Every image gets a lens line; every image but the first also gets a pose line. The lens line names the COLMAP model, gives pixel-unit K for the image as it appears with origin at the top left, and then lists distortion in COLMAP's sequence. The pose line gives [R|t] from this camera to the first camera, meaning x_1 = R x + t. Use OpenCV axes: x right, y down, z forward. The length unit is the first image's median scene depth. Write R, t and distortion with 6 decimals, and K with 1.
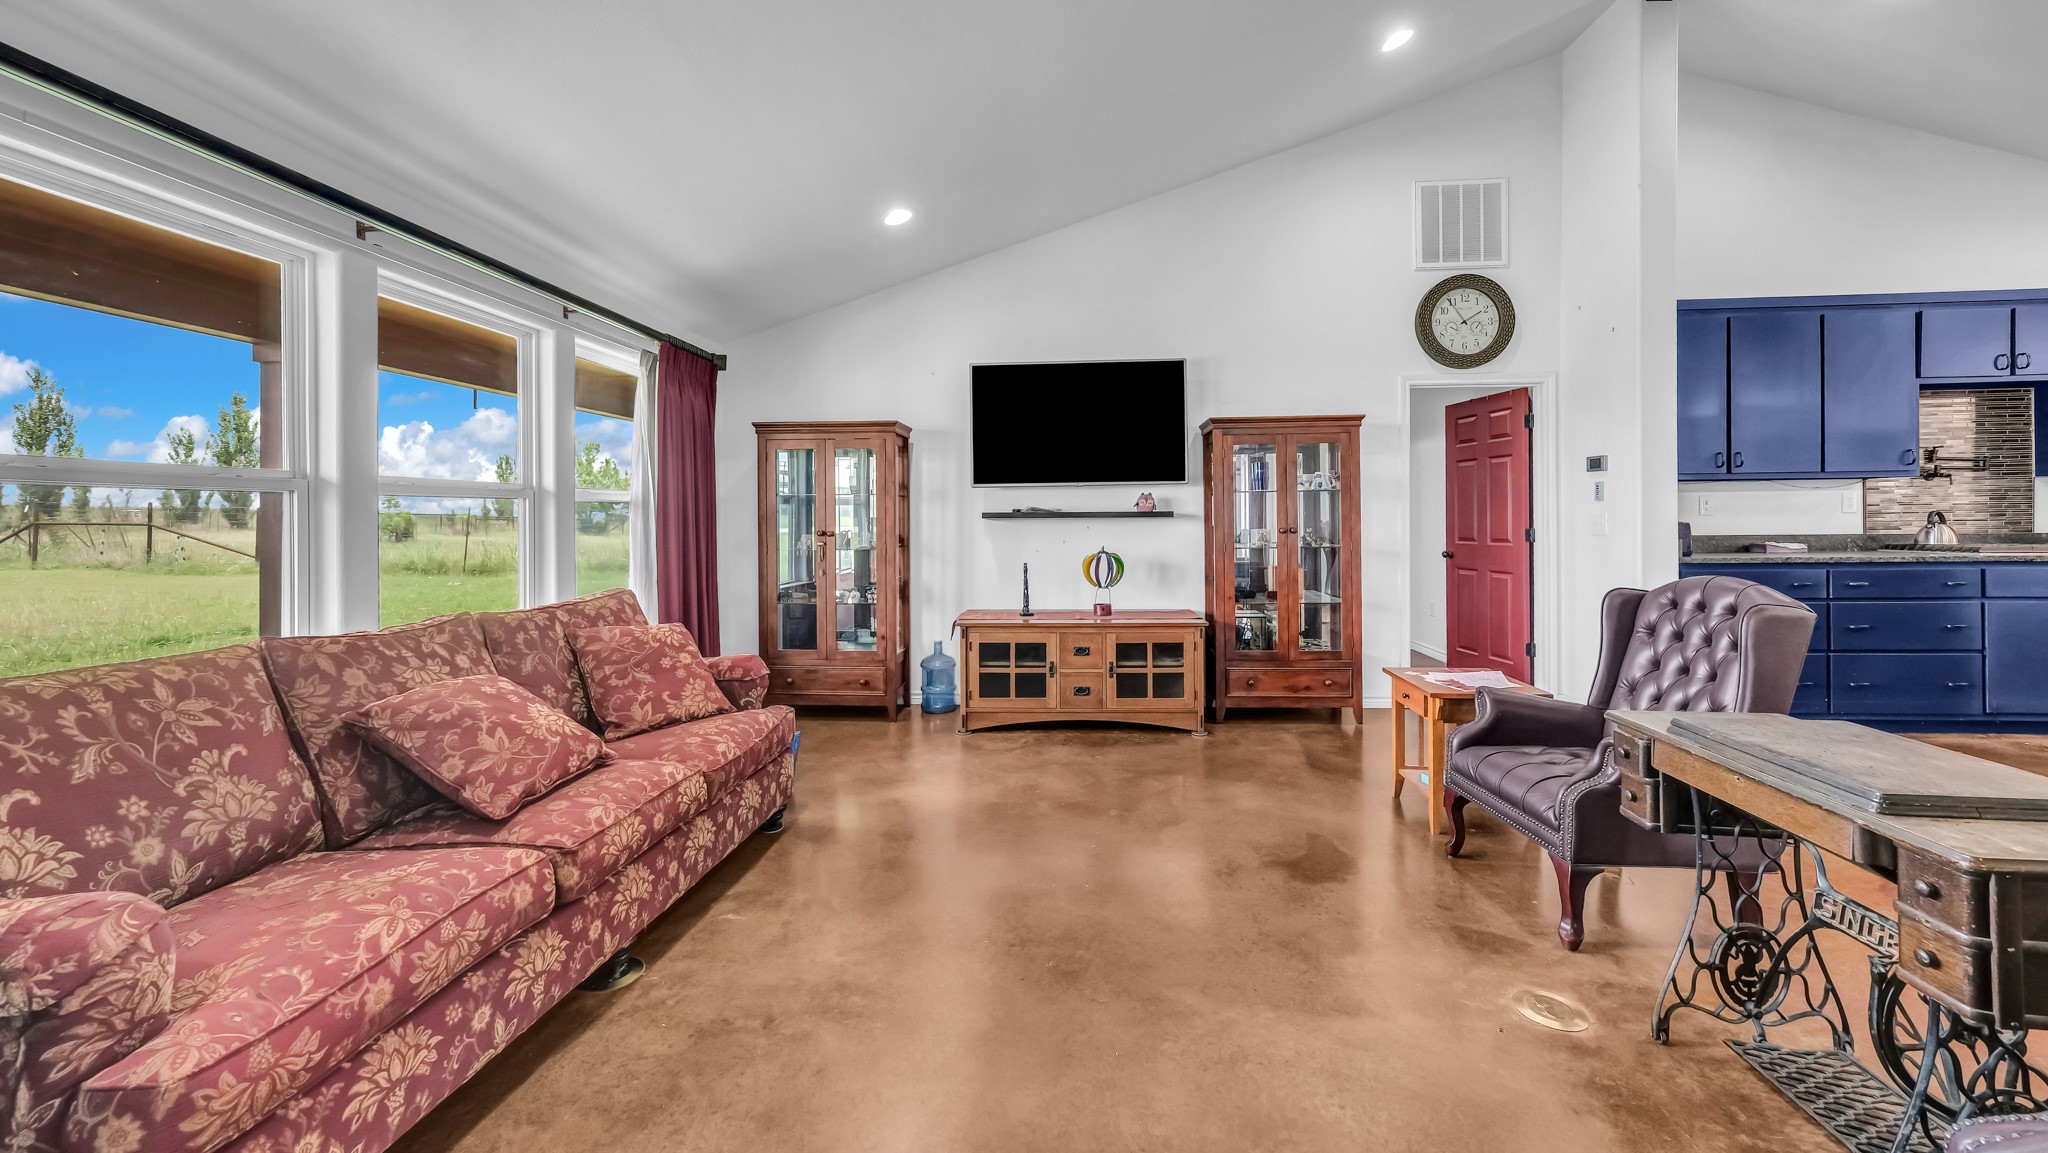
lens RADIAL K [[760.0, 0, 1037.2], [0, 760.0, 515.6], [0, 0, 1]] dist [0.000865, 0.000275]
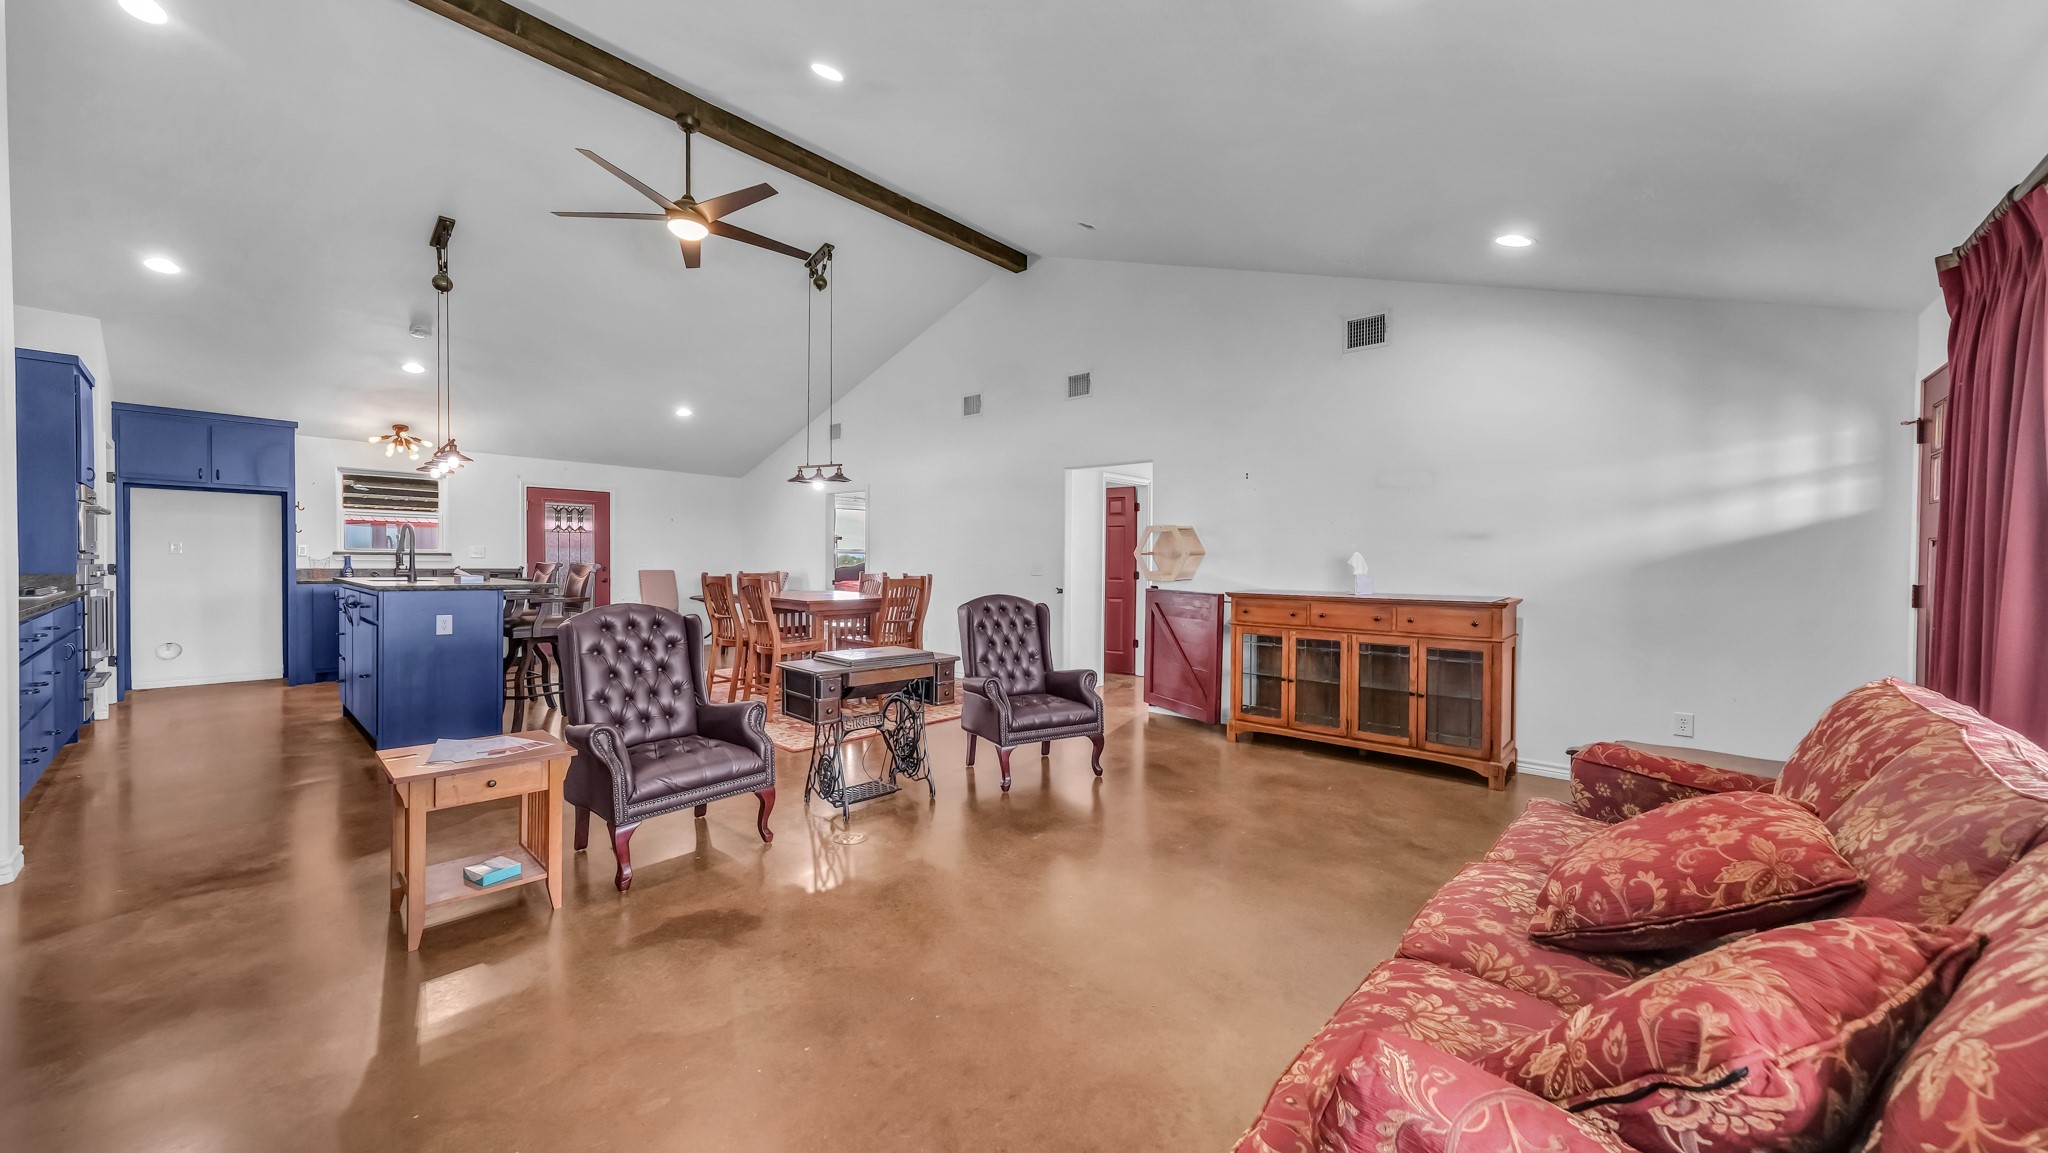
lens RADIAL K [[729.5, 0, 1028.2], [0, 729.5, 577.2], [0, 0, 1]] dist [0.000659, 0.000107]
pose [[-0.789285, -0.011886, 0.613911, -0.312865], [-0.008461, 0.999928, 0.008482, 0.007090], [-0.613968, 0.001500, -0.789329, 0.929816]]
